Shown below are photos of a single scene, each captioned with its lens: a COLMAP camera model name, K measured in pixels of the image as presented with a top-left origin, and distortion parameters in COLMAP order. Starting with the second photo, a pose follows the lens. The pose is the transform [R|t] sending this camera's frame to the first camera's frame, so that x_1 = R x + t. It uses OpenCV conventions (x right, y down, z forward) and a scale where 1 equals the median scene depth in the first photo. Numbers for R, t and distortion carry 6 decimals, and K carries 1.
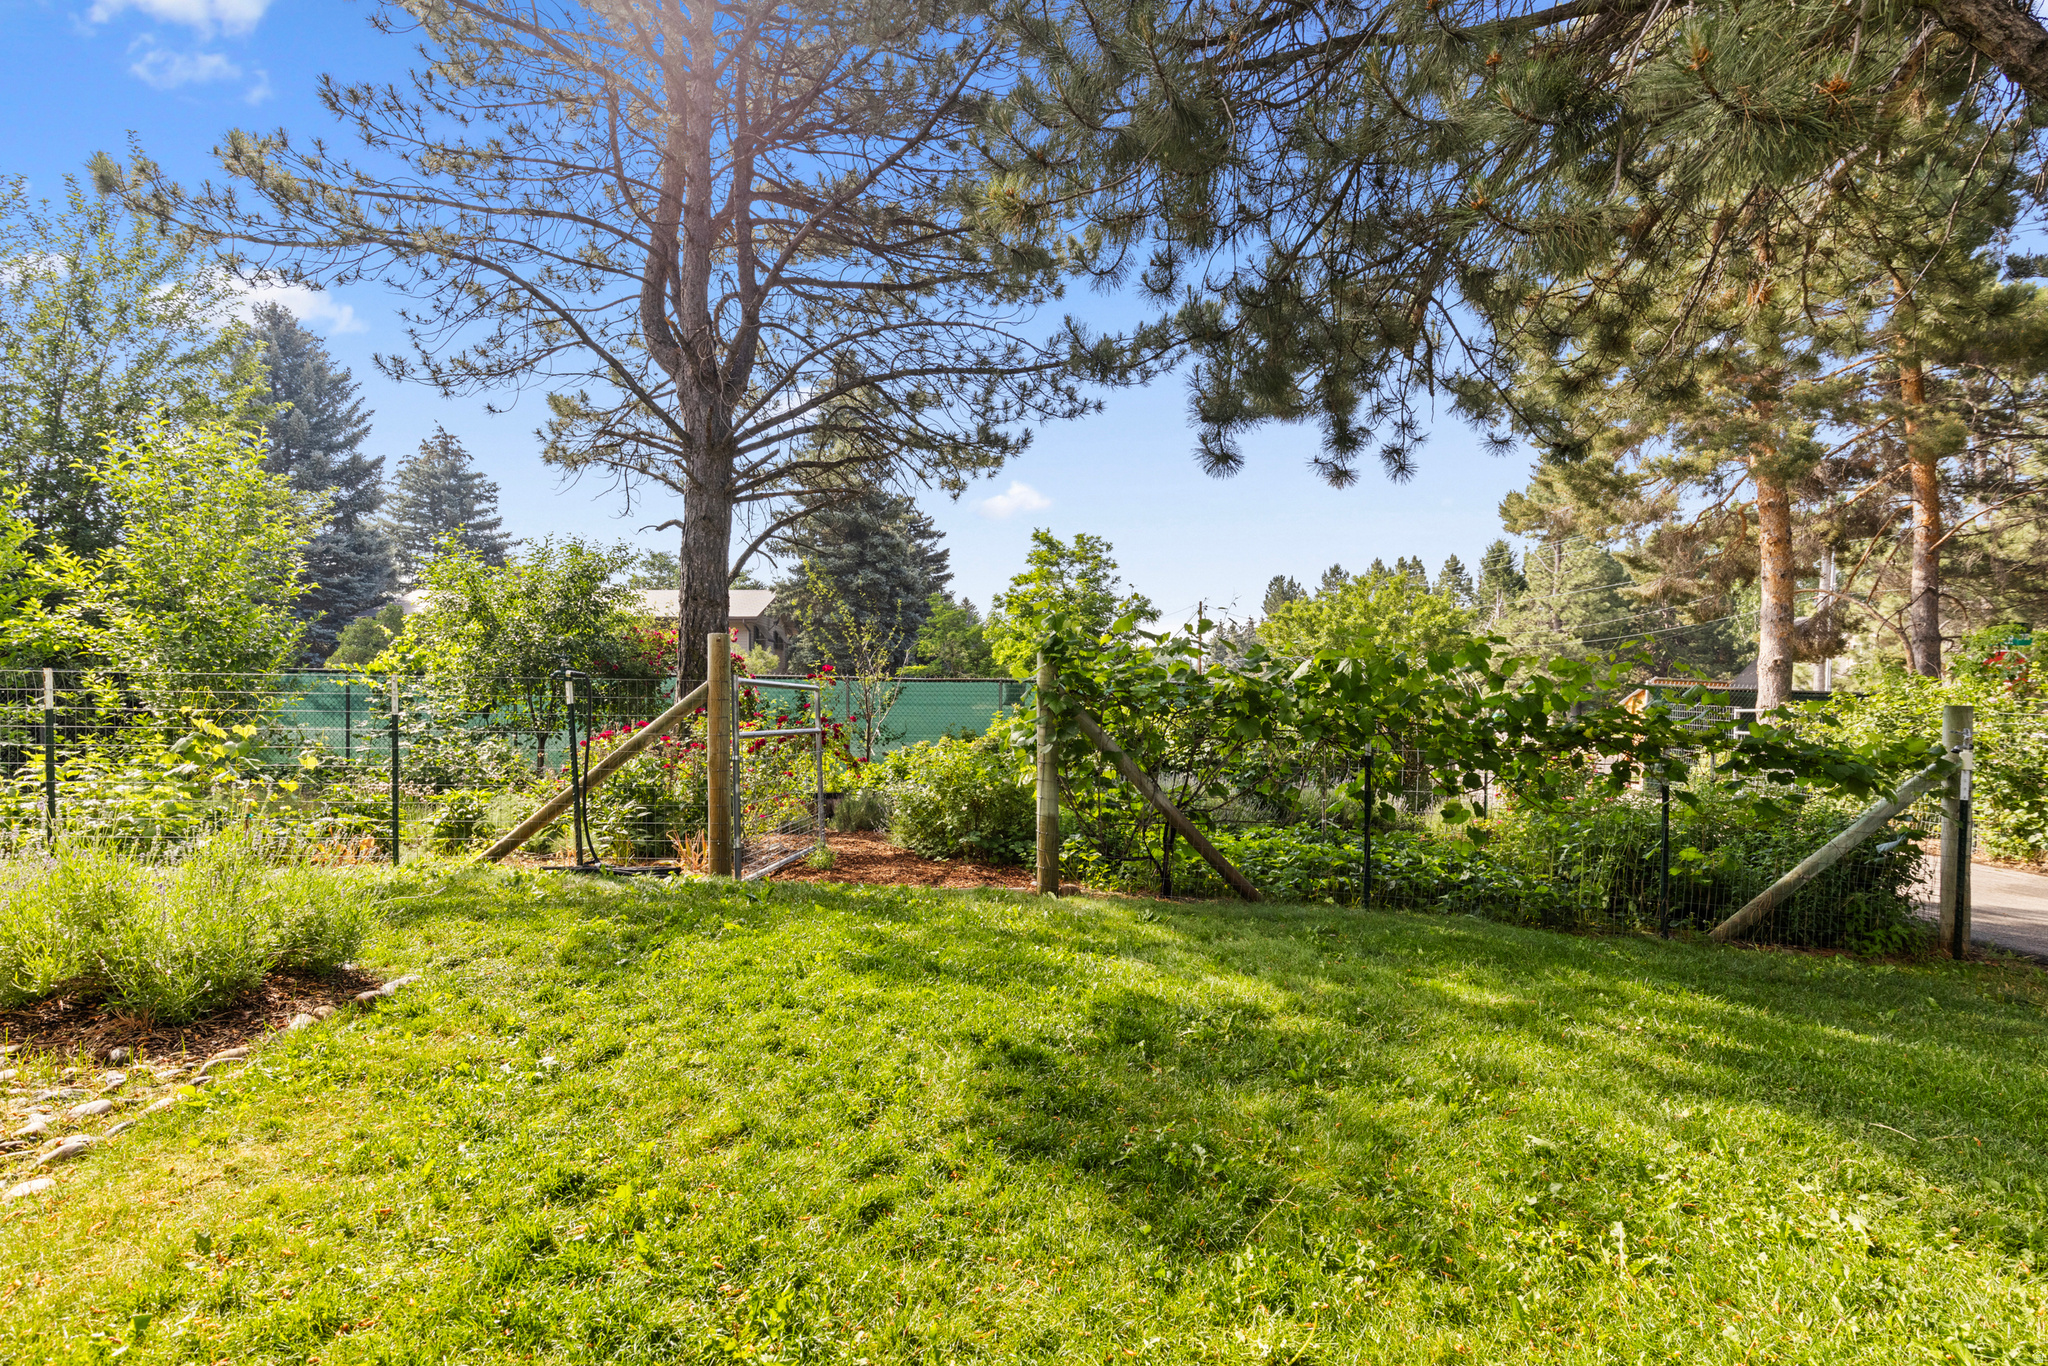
lens RADIAL K [[922.6, 0, 1025.0], [0, 922.6, 682.6], [0, 0, 1]] dist [0.004411, -0.001521]
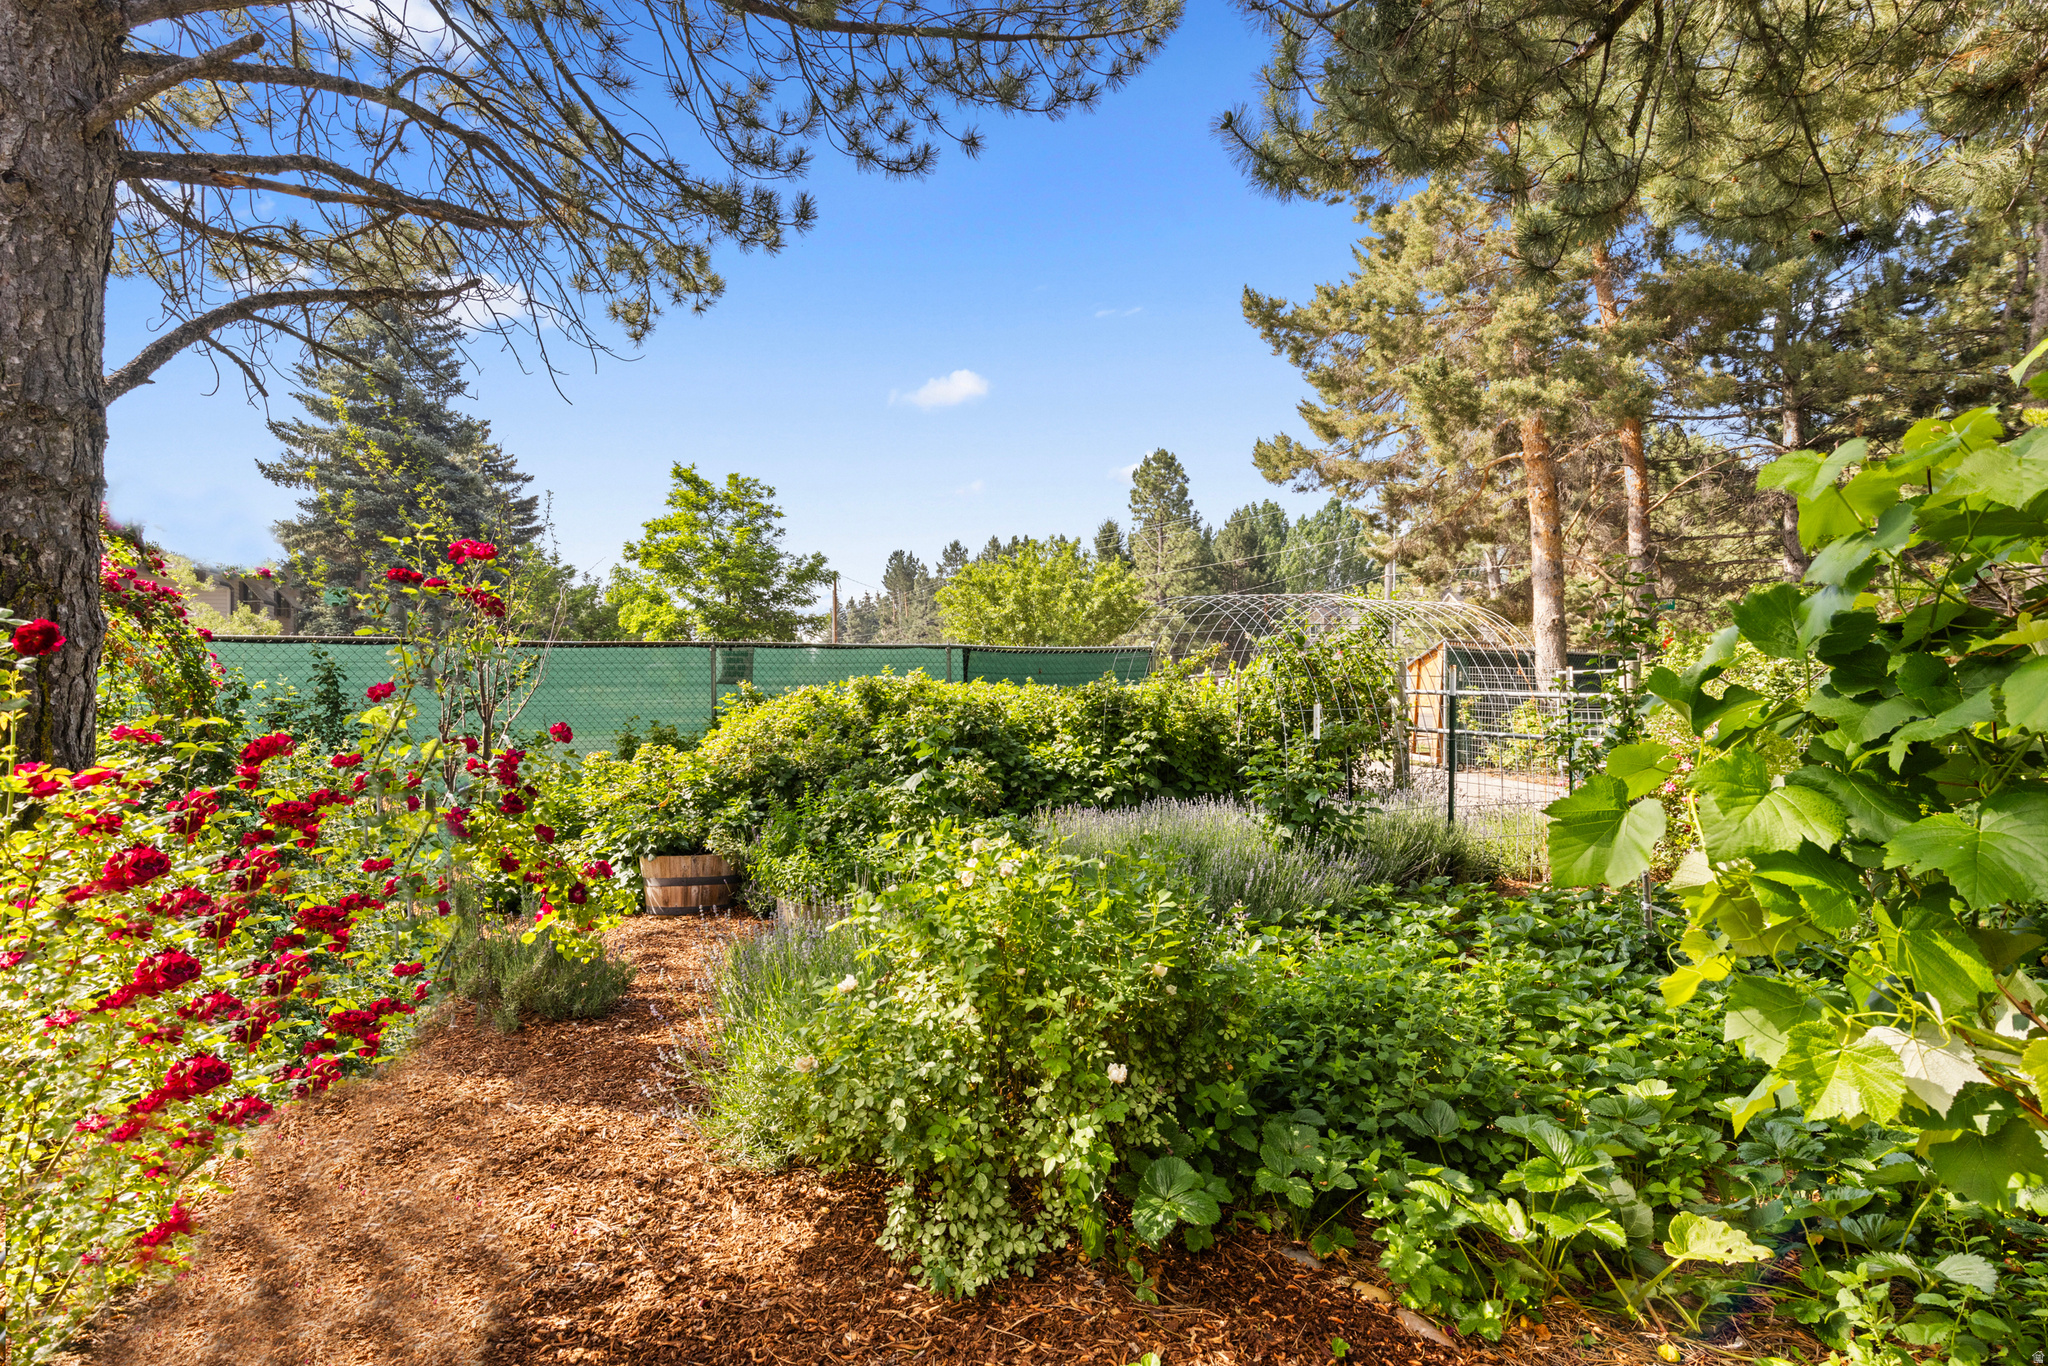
lens RADIAL K [[922.6, 0, 990.5], [0, 922.6, 652.1], [0, 0, 1]] dist [0.004411, -0.001521]
pose [[0.924511, -0.009710, 0.381033, -0.042393], [0.013227, 0.999891, -0.006614, 0.003943], [-0.380927, 0.011155, 0.924538, 0.165768]]
